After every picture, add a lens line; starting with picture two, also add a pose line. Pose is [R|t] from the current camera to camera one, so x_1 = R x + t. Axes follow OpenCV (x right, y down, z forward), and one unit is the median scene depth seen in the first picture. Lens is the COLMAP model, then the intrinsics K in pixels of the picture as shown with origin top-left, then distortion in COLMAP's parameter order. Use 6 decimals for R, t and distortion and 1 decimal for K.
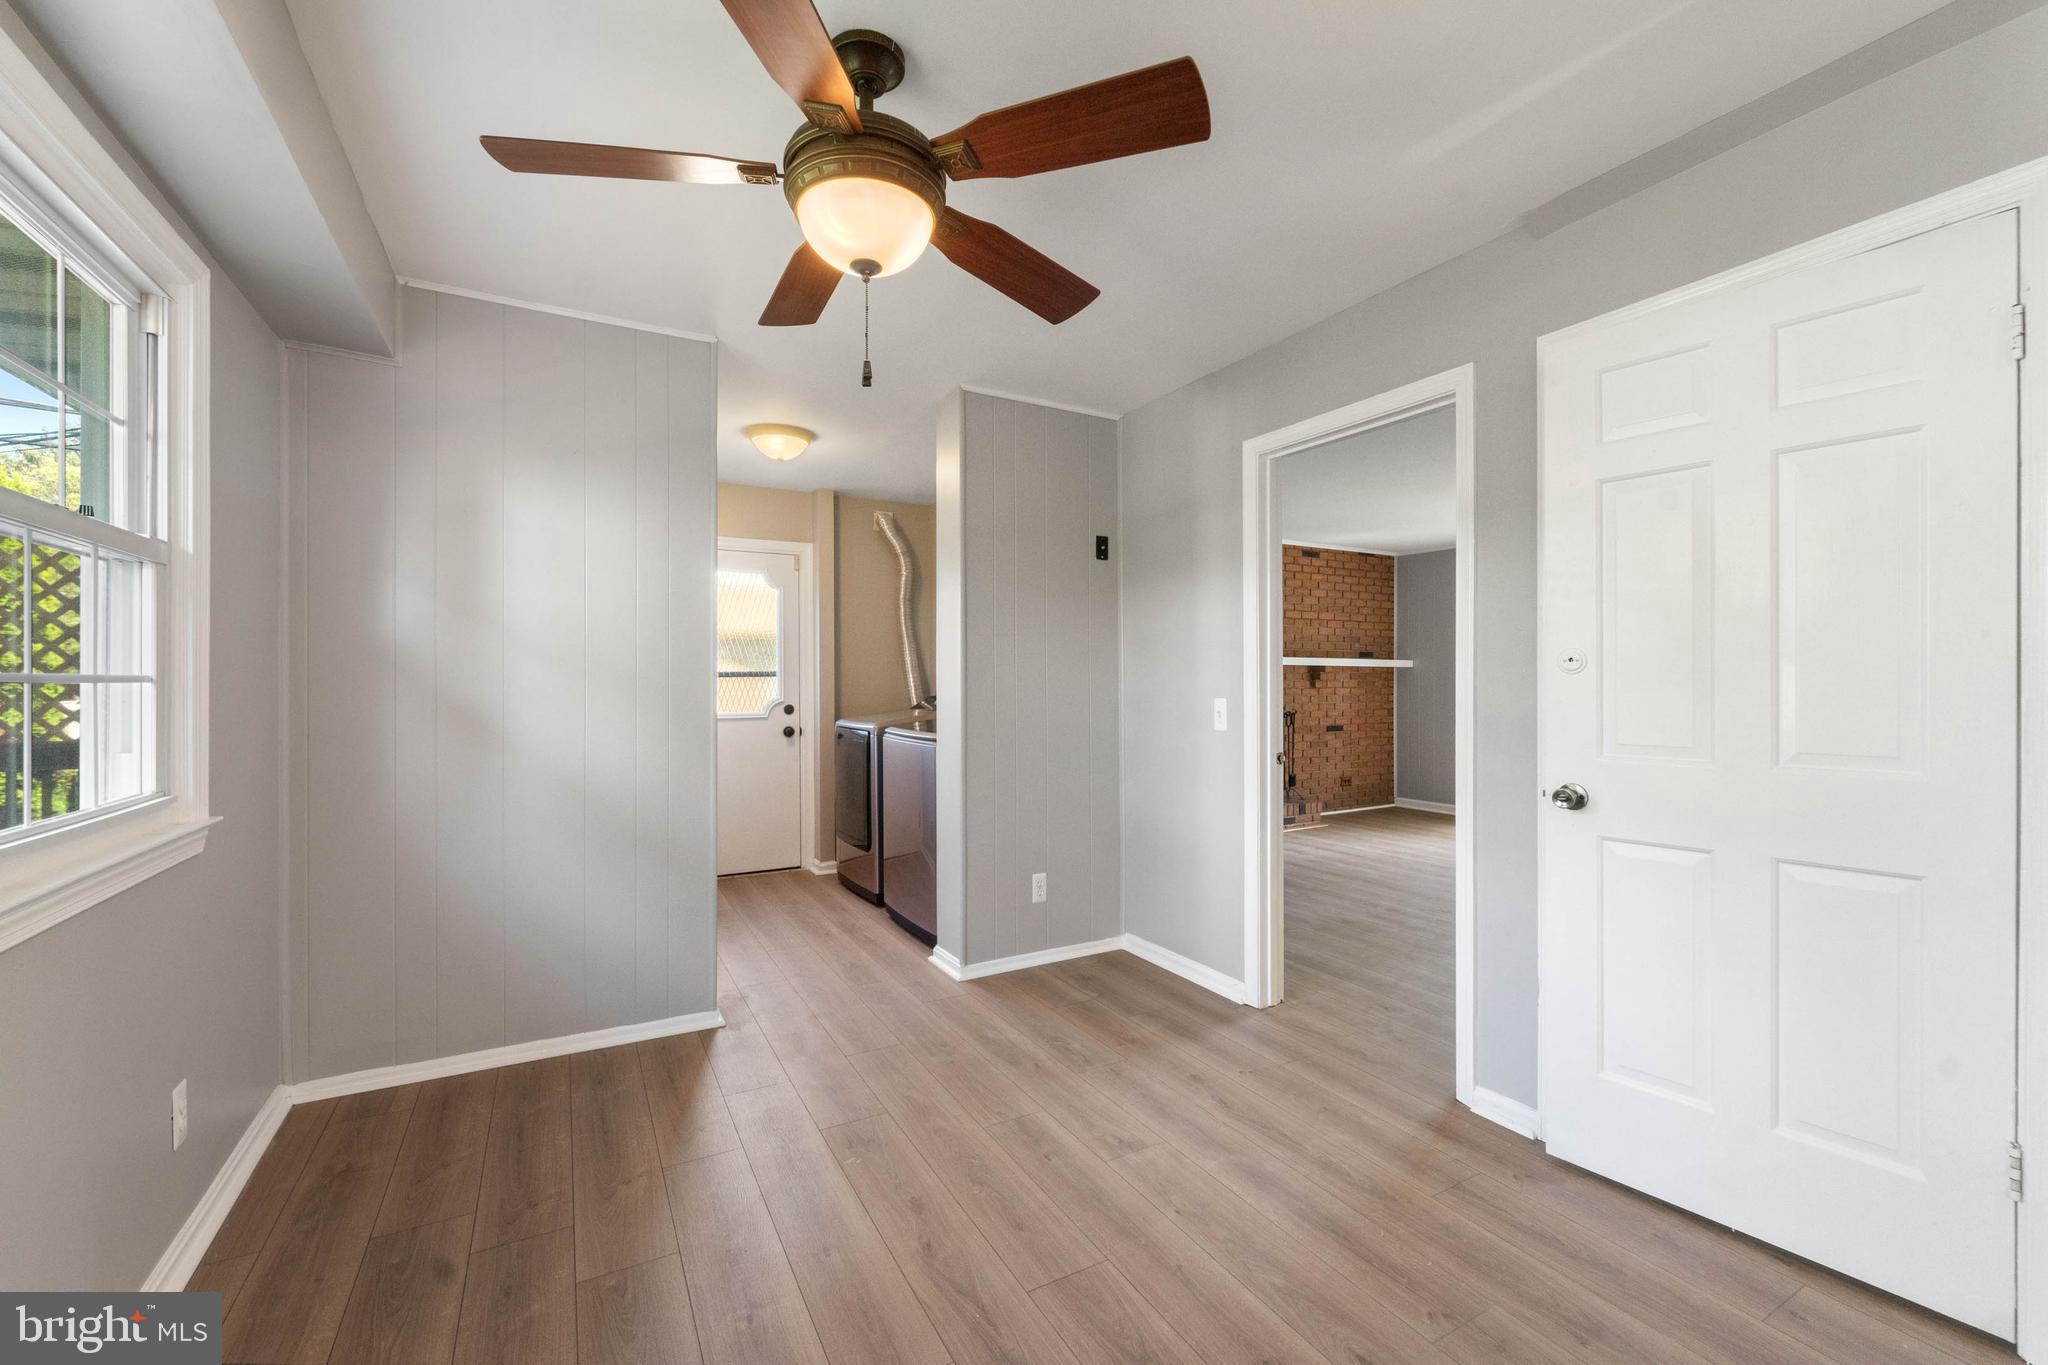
lens RADIAL K [[833.9, 0, 1016.7], [0, 833.9, 685.7], [0, 0, 1]] dist [-0.000841, -0.000266]
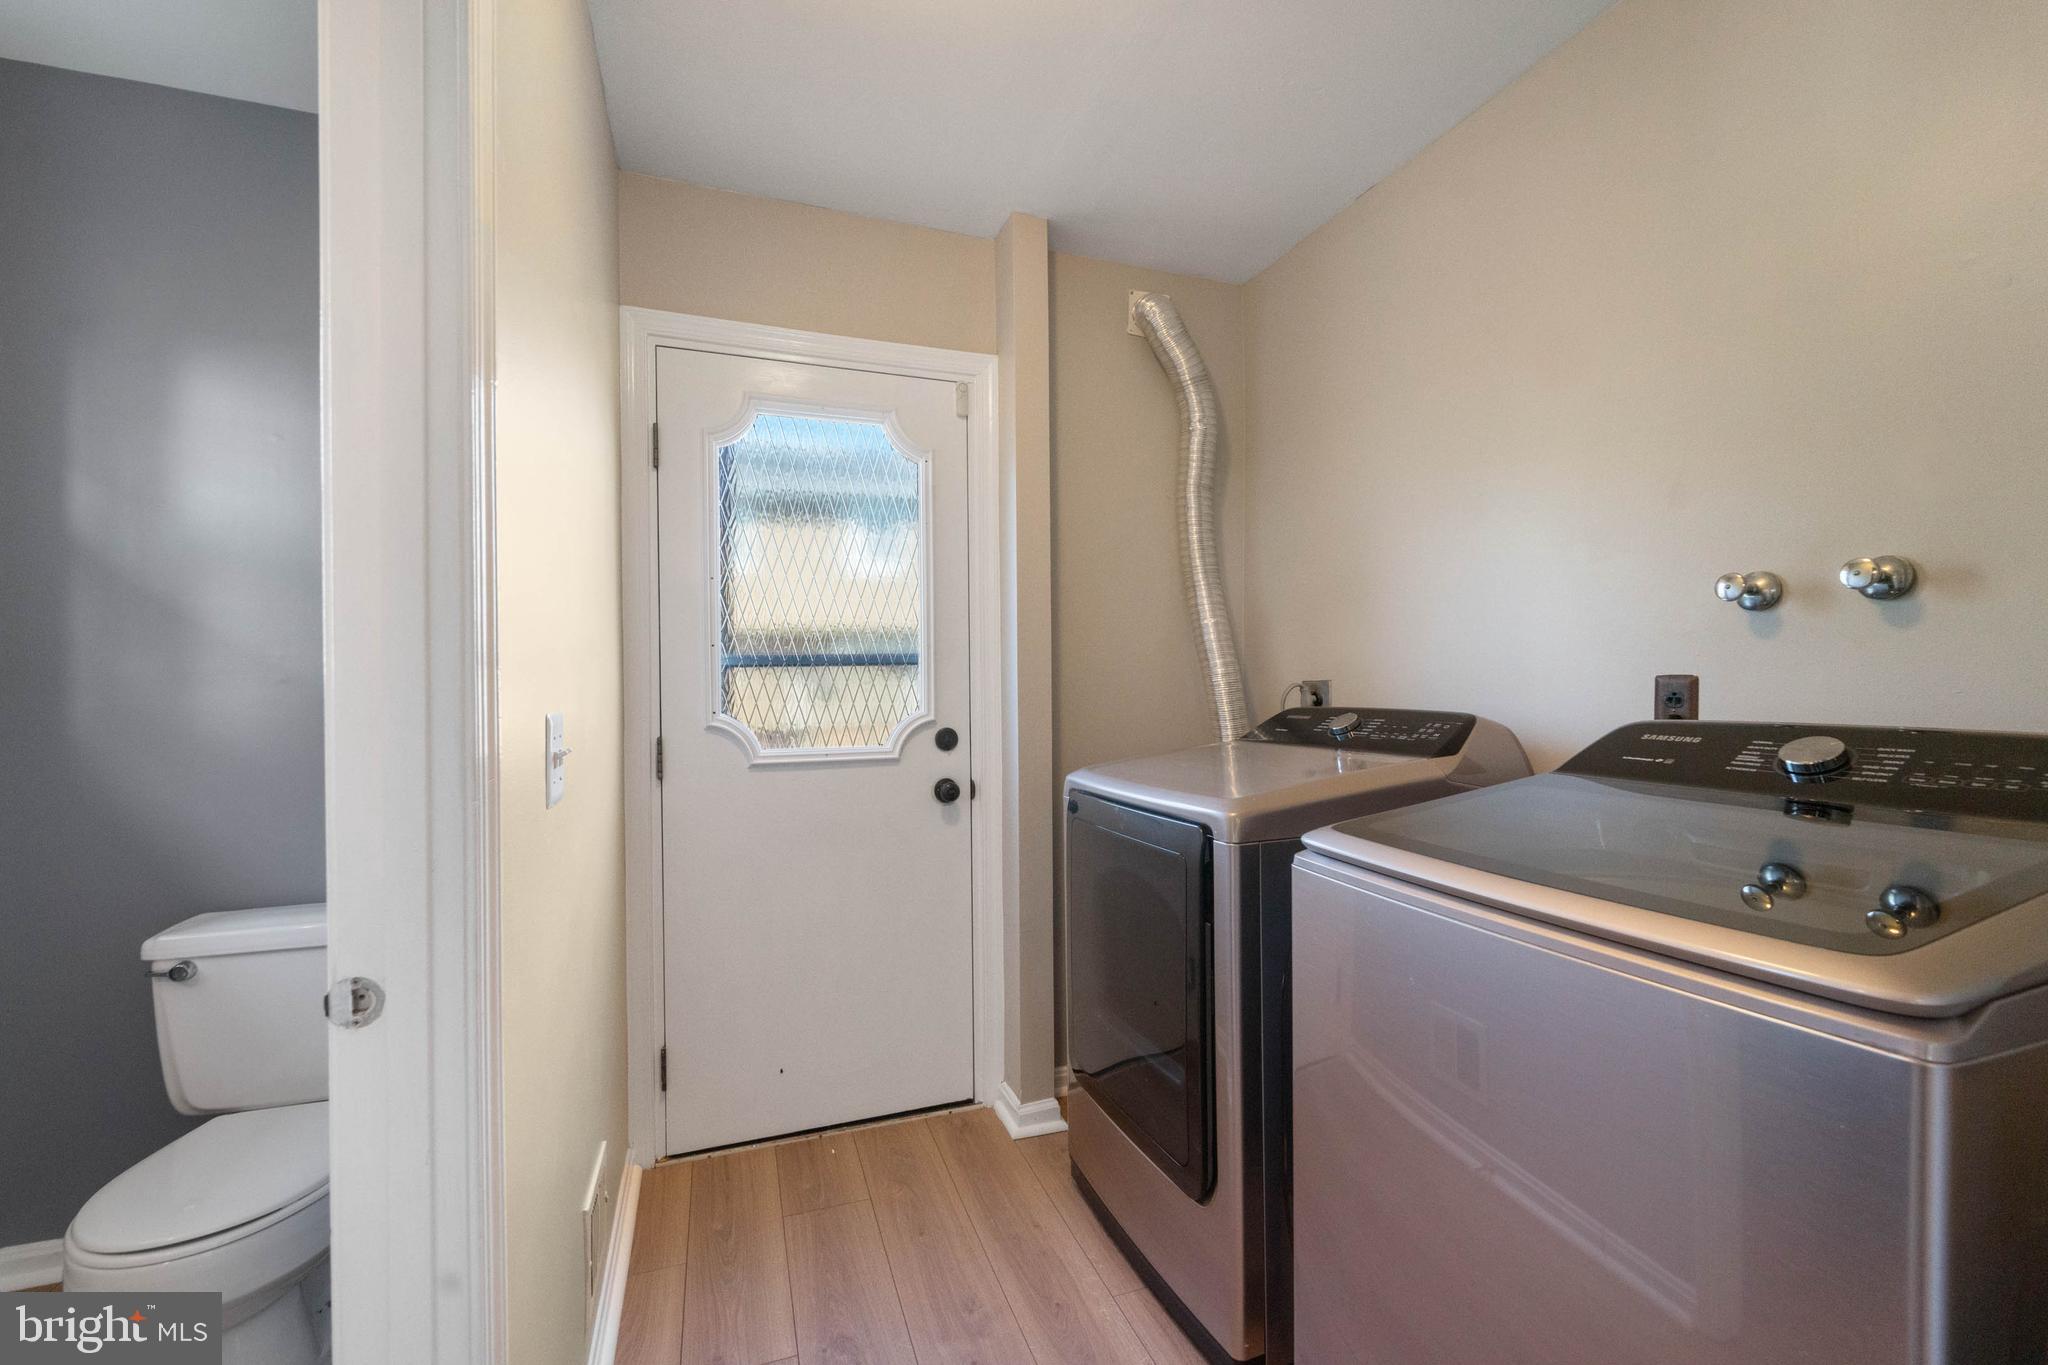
lens RADIAL K [[833.9, 0, 1016.7], [0, 833.9, 685.7], [0, 0, 1]] dist [-0.000841, -0.000266]
pose [[0.986721, -0.007282, -0.162261, -0.166361], [0.005439, 0.999916, -0.011797, 0.006305], [0.162333, 0.010758, 0.986677, 0.577546]]
